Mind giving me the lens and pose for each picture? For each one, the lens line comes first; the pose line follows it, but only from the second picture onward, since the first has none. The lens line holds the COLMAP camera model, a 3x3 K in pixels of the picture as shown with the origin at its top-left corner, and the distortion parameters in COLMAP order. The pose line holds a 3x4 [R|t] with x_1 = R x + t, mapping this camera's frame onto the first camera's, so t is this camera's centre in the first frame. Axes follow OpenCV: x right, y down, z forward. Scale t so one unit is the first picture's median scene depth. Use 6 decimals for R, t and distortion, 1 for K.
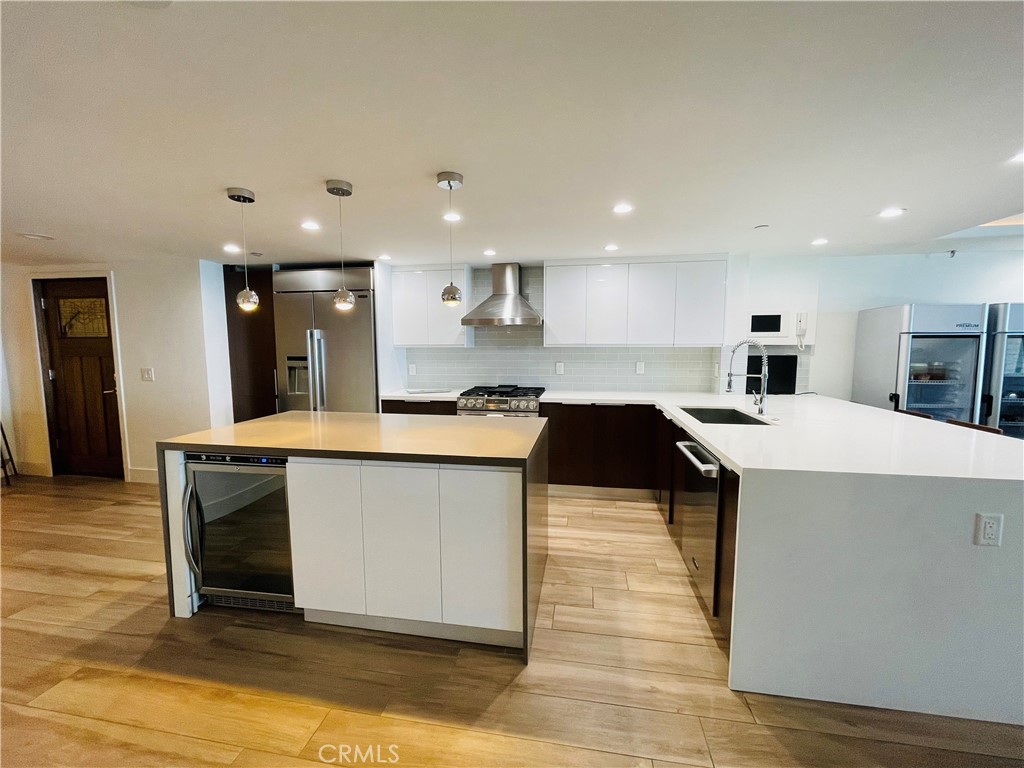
lens RADIAL K [[413.7, 0, 513.7], [0, 413.7, 382.7], [0, 0, 1]] dist [0.000539, -0.000281]
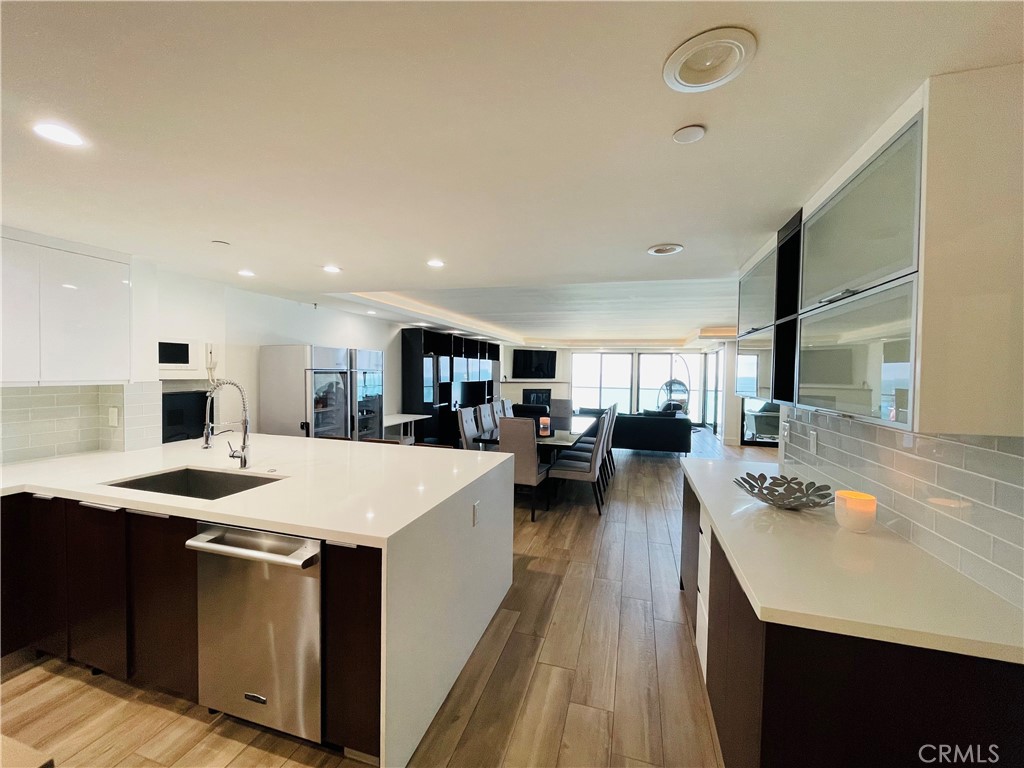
lens RADIAL K [[413.7, 0, 513.7], [0, 413.7, 382.7], [0, 0, 1]] dist [0.000539, -0.000281]
pose [[0.122330, -0.024283, 0.992192, -0.132458], [0.074855, 0.997079, 0.015173, -0.055119], [-0.989663, 0.072415, 0.123791, 0.279806]]
